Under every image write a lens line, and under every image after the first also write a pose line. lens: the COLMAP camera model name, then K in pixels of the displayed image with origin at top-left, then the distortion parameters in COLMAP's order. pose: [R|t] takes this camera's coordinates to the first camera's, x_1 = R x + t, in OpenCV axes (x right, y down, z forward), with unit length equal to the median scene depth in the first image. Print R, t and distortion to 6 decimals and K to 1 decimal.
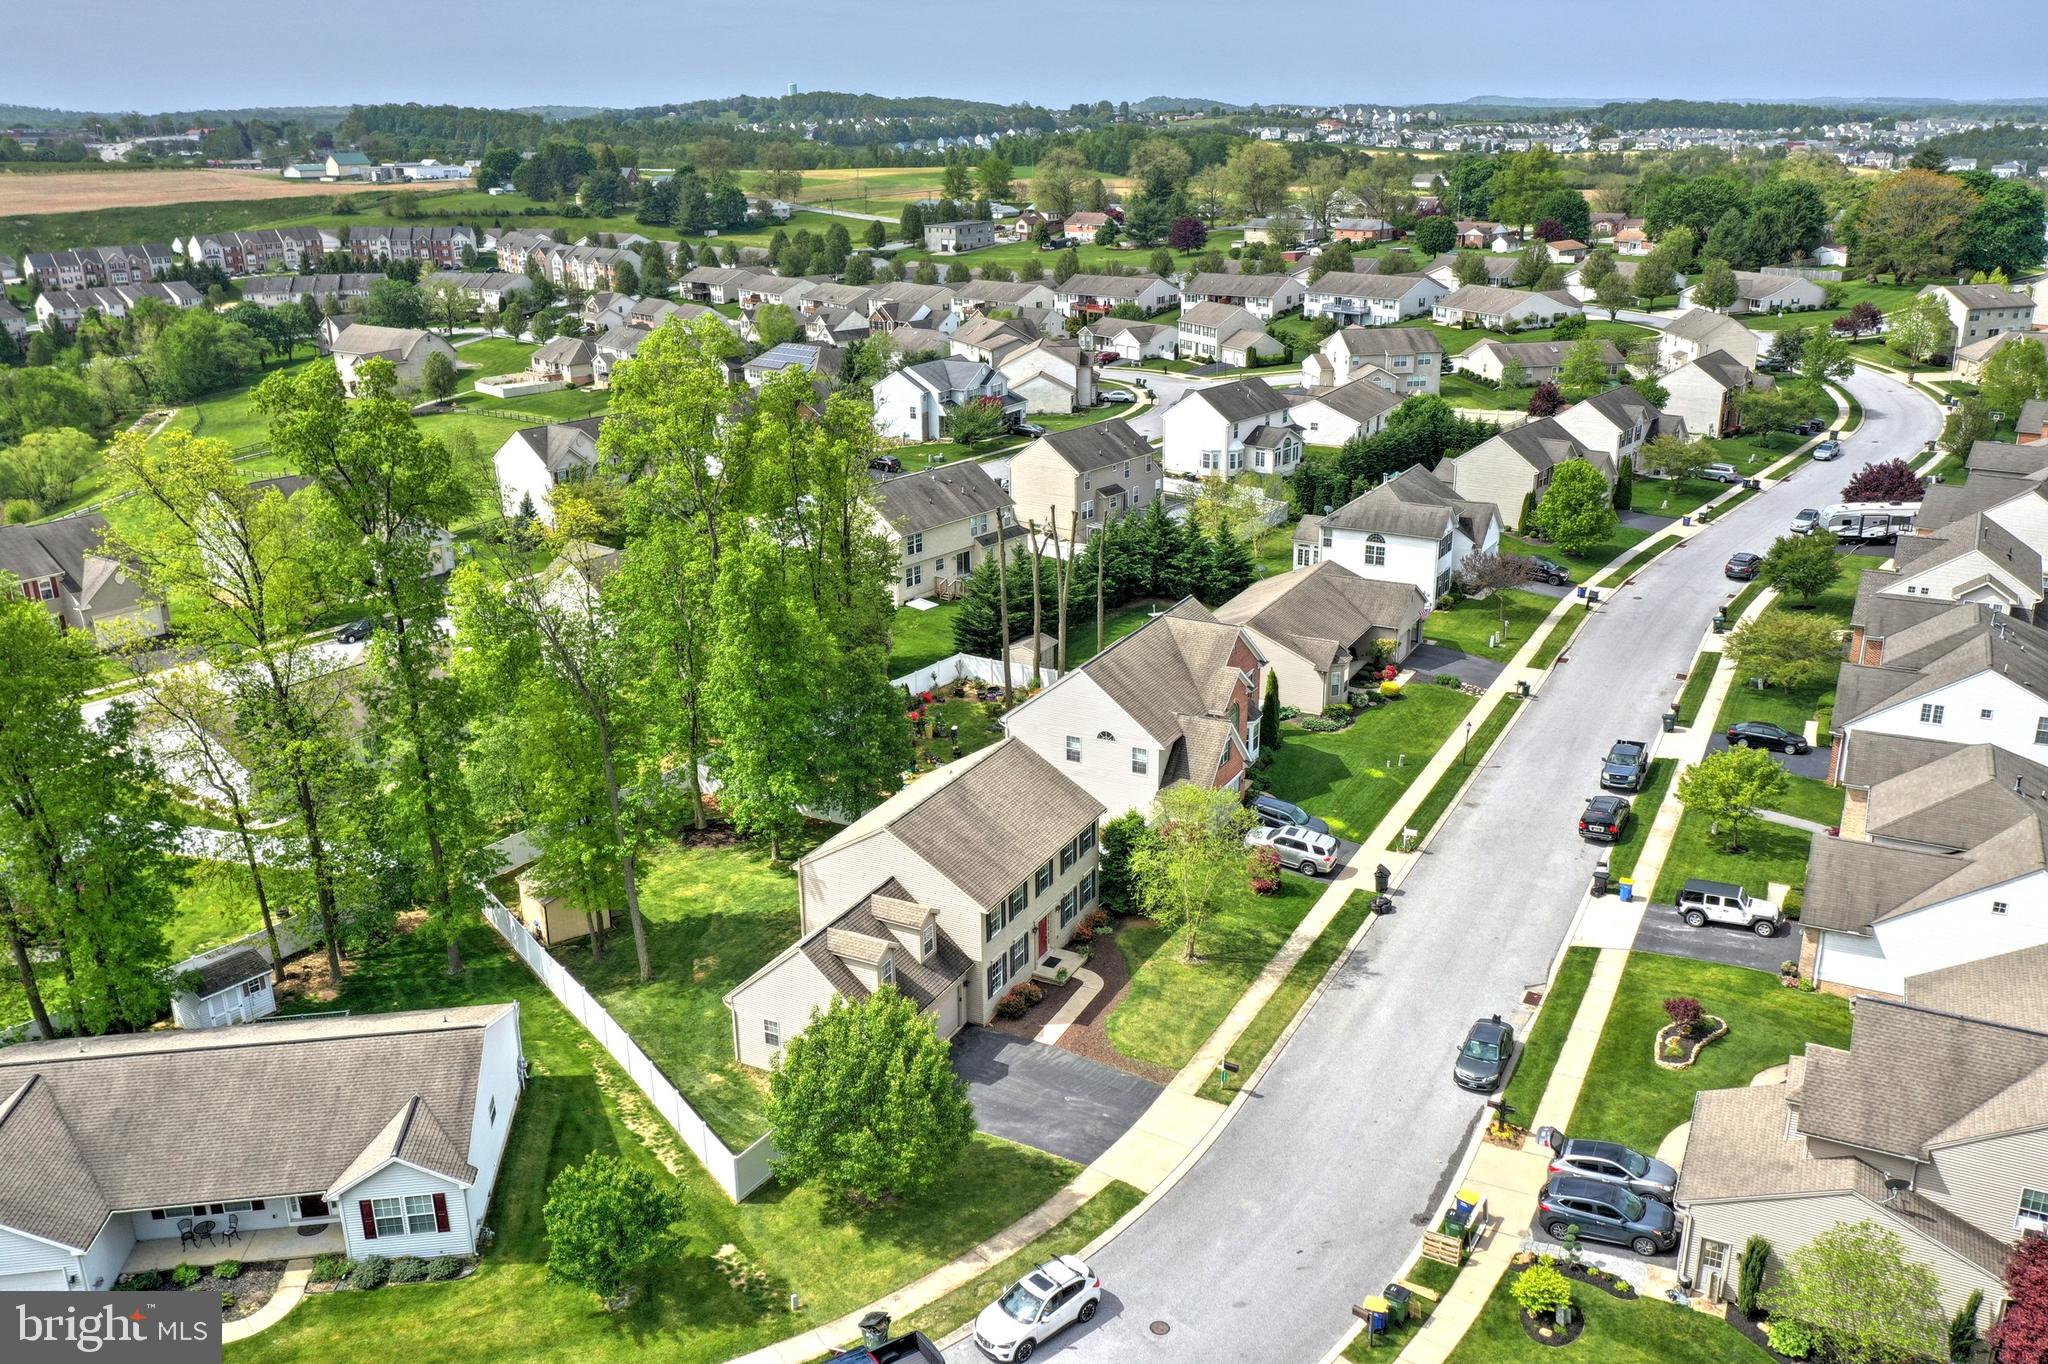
lens RADIAL K [[1610.7, 0, 1024.0], [0, 1610.7, 682.0], [0, 0, 1]] dist [0.006011, 0.012240]
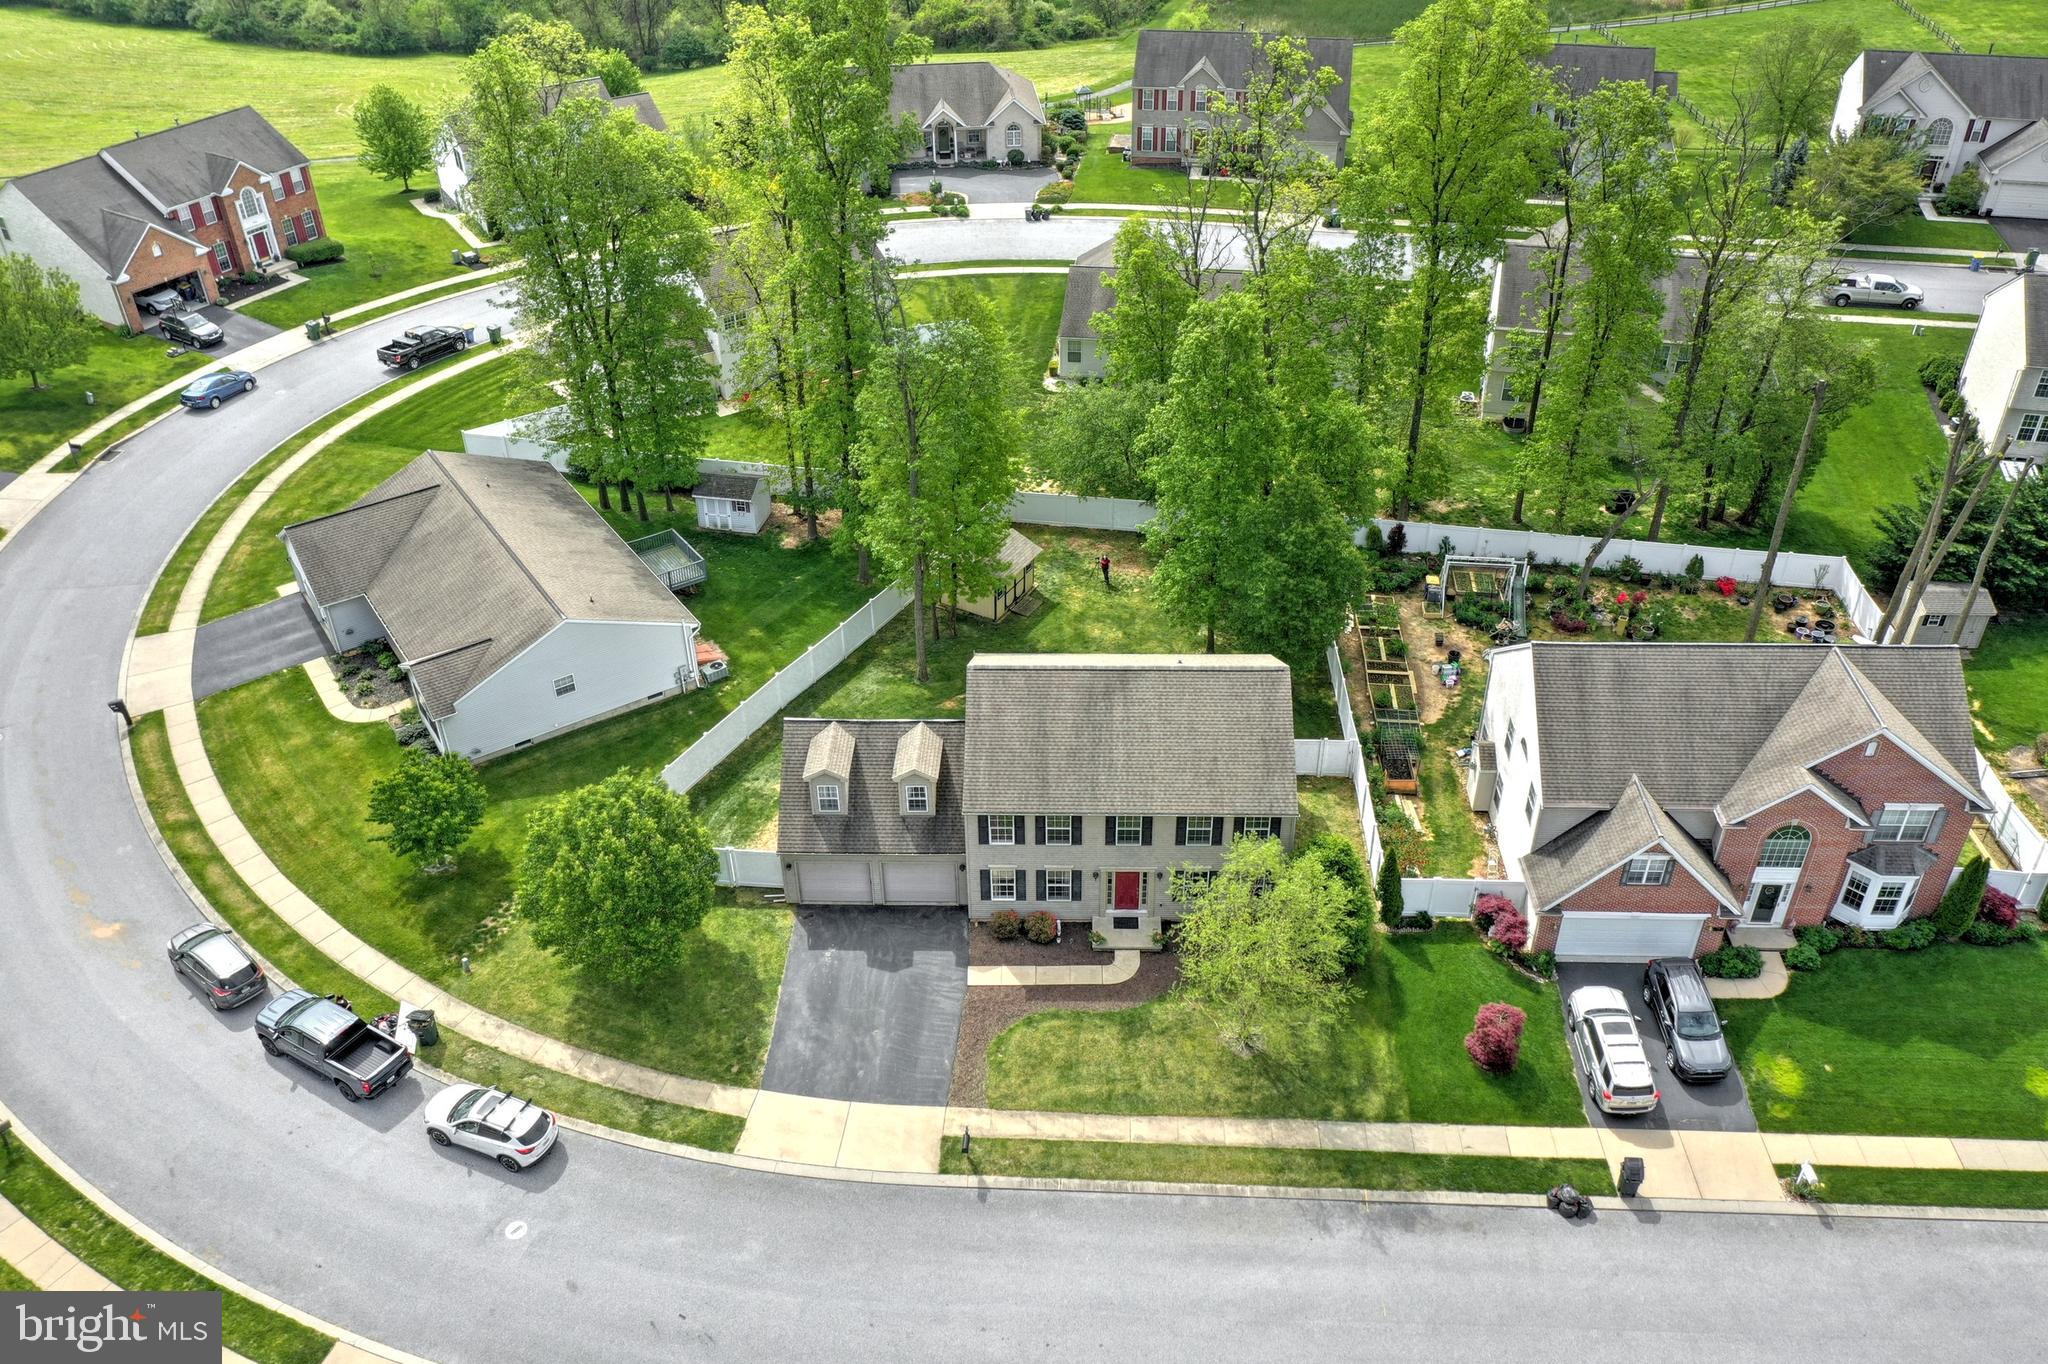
lens RADIAL K [[1642.9, 0, 1024.0], [0, 1642.9, 682.0], [0, 0, 1]] dist [0.010740, 0.003475]
pose [[0.438360, 0.526616, -0.728366, 0.433055], [-0.288252, 0.849941, 0.441034, -0.227342], [0.851323, 0.016621, 0.524378, 0.419047]]
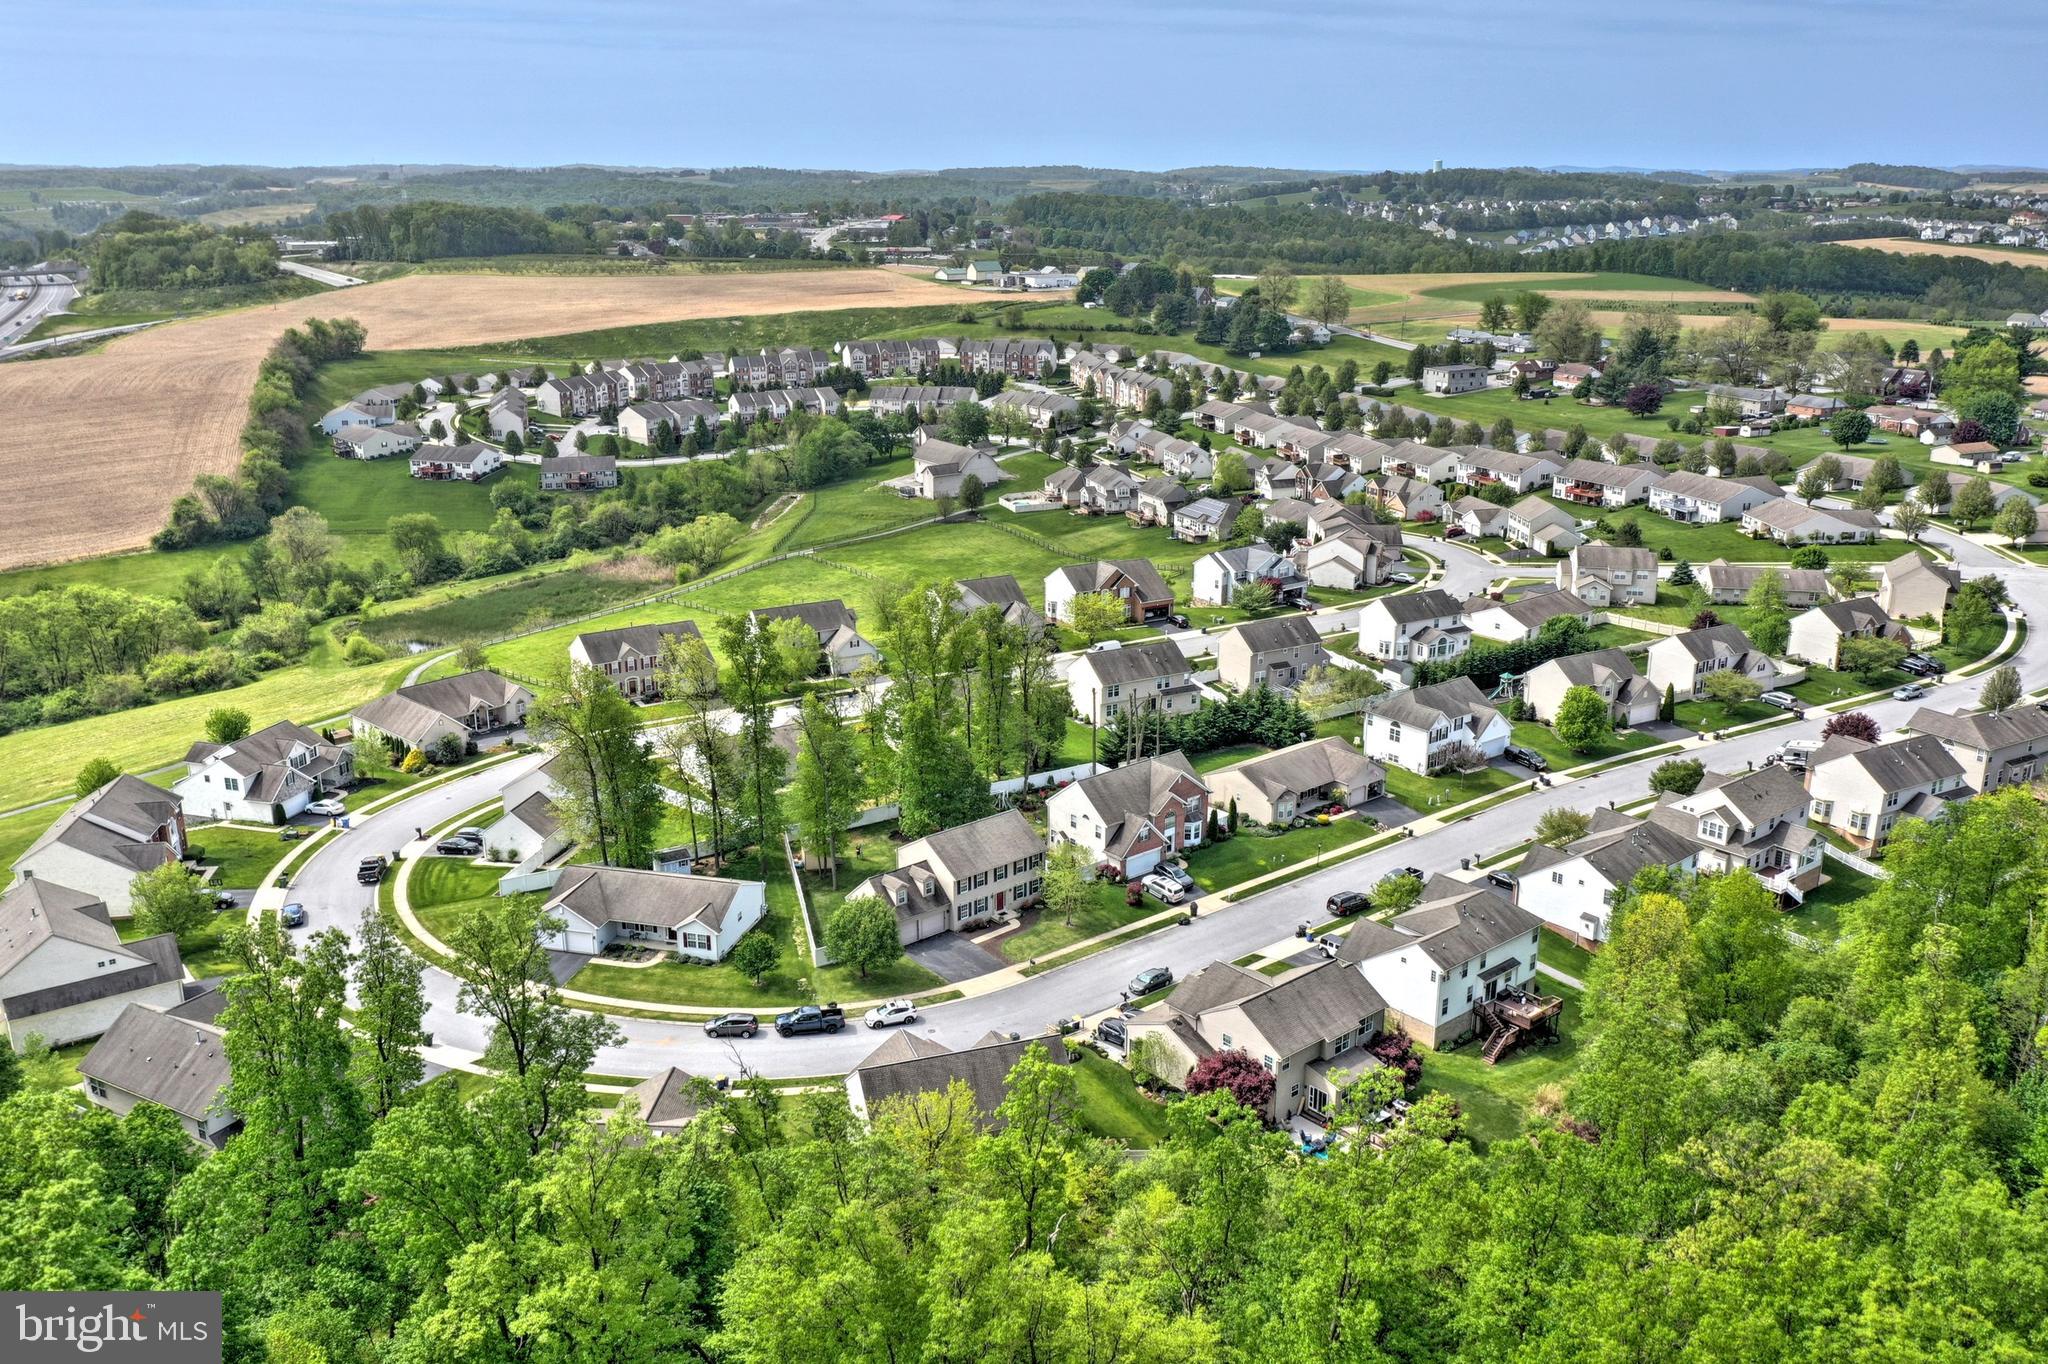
lens RADIAL K [[1642.9, 0, 1024.0], [0, 1642.9, 682.0], [0, 0, 1]] dist [0.010740, 0.003475]
pose [[0.926583, 0.120552, -0.356246, 0.639953], [-0.133284, 0.991013, -0.011314, -0.091823], [0.351681, 0.057965, 0.934324, -0.864276]]
